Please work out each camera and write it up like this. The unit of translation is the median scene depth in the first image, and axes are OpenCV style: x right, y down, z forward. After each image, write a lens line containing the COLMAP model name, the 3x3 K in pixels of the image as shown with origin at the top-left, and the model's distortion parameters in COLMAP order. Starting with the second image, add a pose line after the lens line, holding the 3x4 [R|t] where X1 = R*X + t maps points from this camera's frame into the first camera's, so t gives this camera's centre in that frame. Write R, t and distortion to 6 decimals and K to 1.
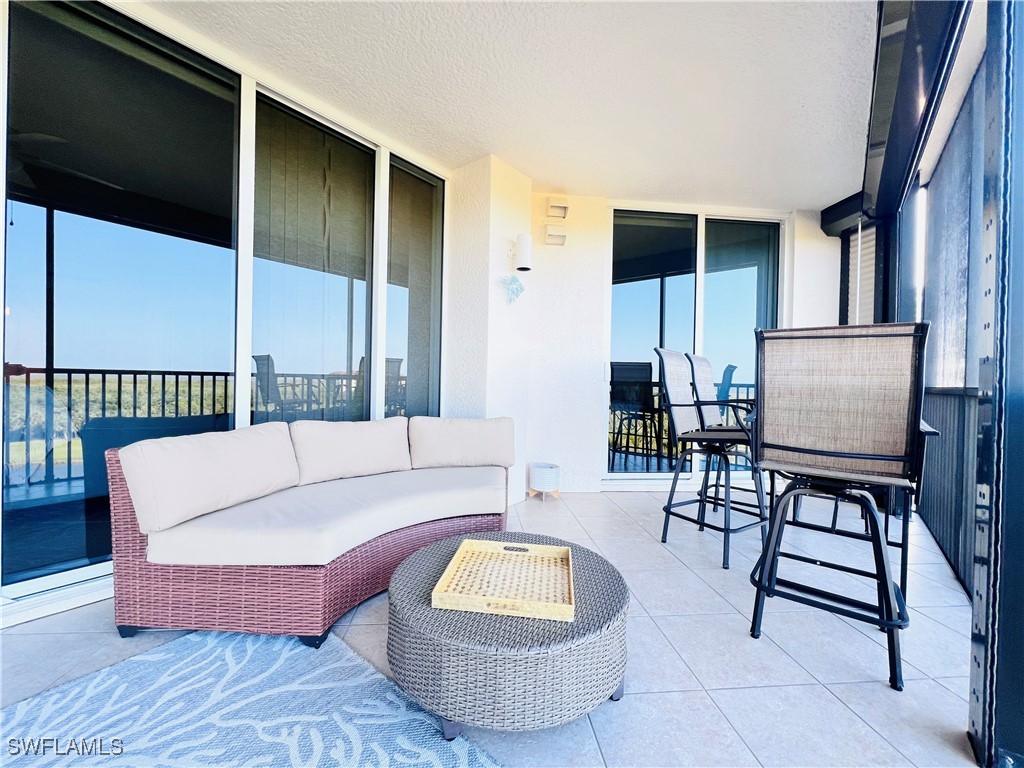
lens RADIAL K [[405.8, 0, 510.1], [0, 405.8, 384.1], [0, 0, 1]] dist [-0.005368, 0.000308]
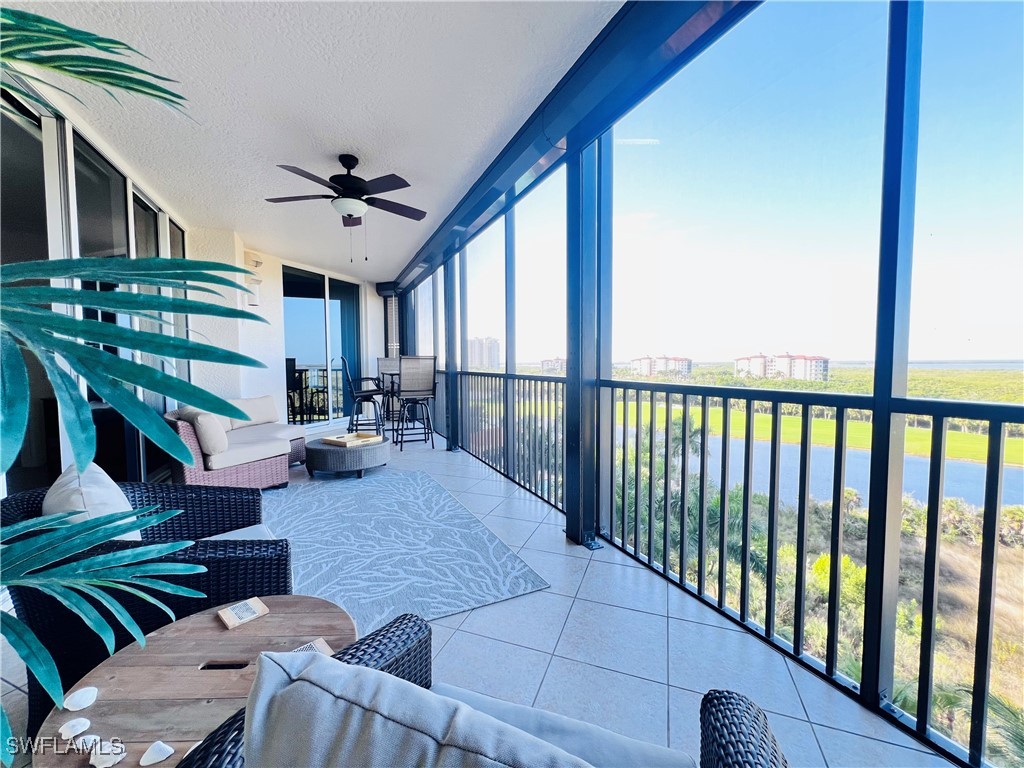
lens RADIAL K [[414.5, 0, 507.5], [0, 414.5, 383.1], [0, 0, 1]] dist [0.001055, -0.000105]
pose [[0.448558, -0.066696, 0.891261, -0.946392], [0.028842, 0.997773, 0.060151, -0.041235], [-0.893288, -0.001275, 0.449483, -0.602711]]
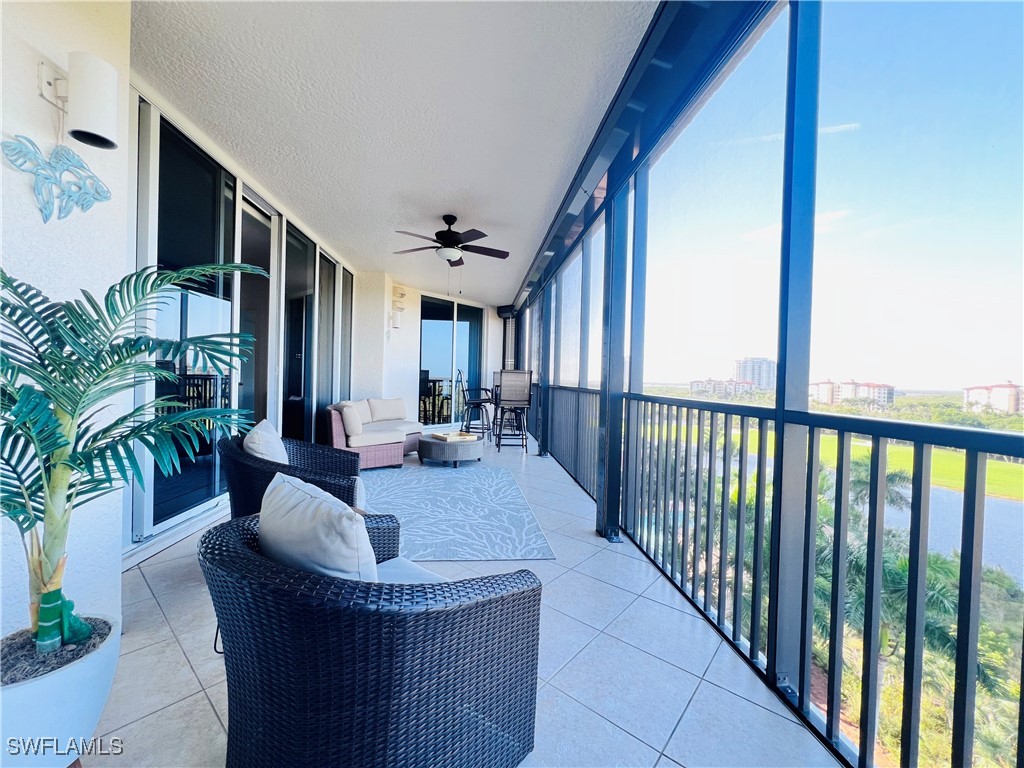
lens RADIAL K [[414.5, 0, 507.5], [0, 414.5, 383.1], [0, 0, 1]] dist [0.001055, -0.000105]
pose [[0.720157, -0.008014, 0.693765, -0.972408], [-0.002585, 0.999895, 0.014234, -0.028522], [-0.693807, -0.012044, 0.720060, -0.876524]]
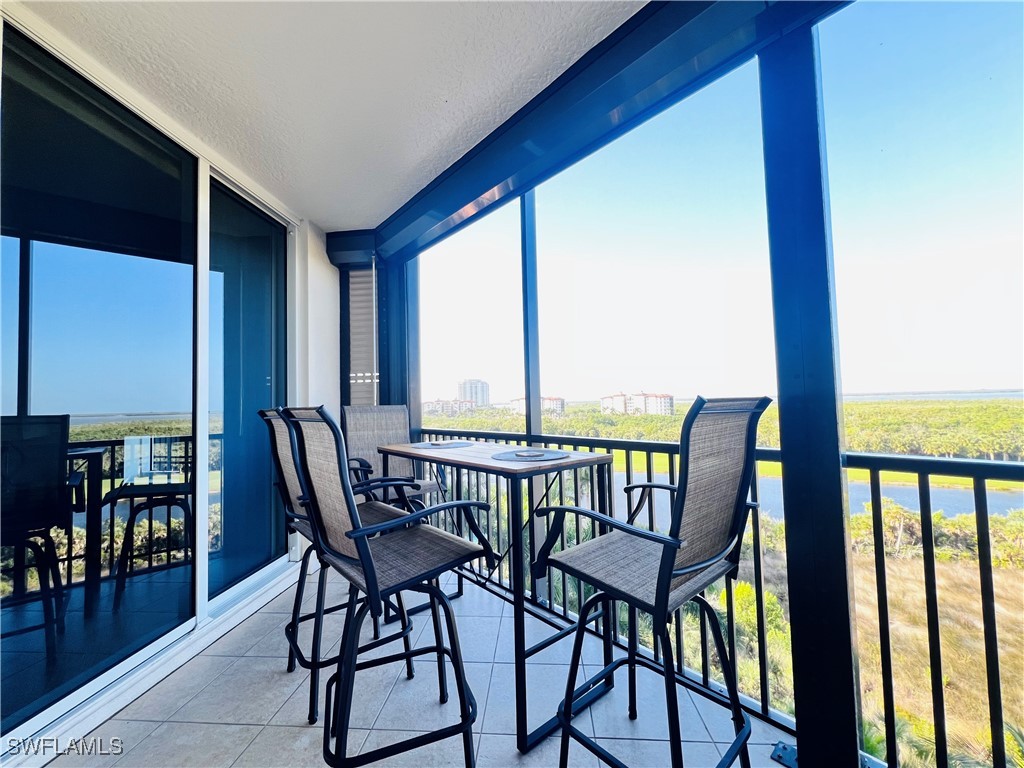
lens RADIAL K [[405.8, 0, 510.1], [0, 405.8, 384.1], [0, 0, 1]] dist [-0.005368, 0.000308]
pose [[0.158333, 0.019027, 0.987202, -0.032387], [0.045754, 0.998599, -0.026585, -0.072418], [-0.986325, 0.049377, 0.157240, 0.565236]]
